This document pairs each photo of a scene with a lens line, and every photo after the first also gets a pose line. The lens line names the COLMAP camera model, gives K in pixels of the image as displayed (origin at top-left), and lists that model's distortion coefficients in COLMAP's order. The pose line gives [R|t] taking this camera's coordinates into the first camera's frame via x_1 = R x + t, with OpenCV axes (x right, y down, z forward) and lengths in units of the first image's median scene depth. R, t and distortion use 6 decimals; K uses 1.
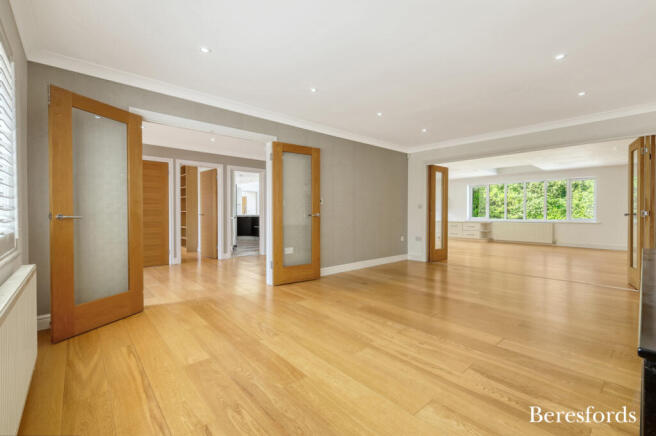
lens RADIAL K [[290.9, 0, 333.1], [0, 290.9, 217.8], [0, 0, 1]] dist [0.002366, 0.000750]
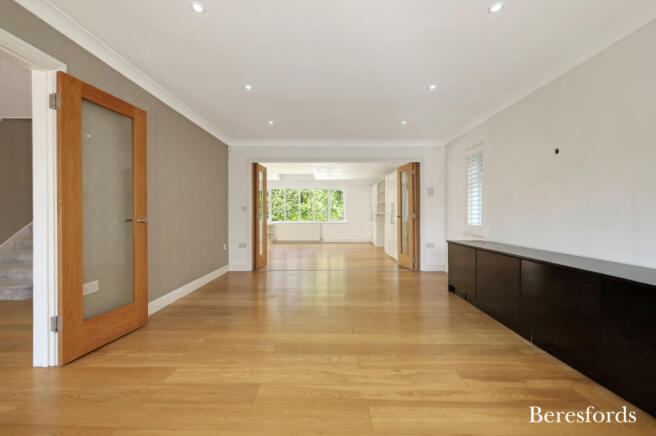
lens RADIAL K [[290.9, 0, 327.9], [0, 290.9, 216.4], [0, 0, 1]] dist [0.002366, 0.000750]
pose [[0.672269, -0.003535, 0.740298, -0.254814], [0.014108, 0.999868, -0.008038, -0.006166], [-0.740172, 0.015848, 0.672231, 0.320742]]
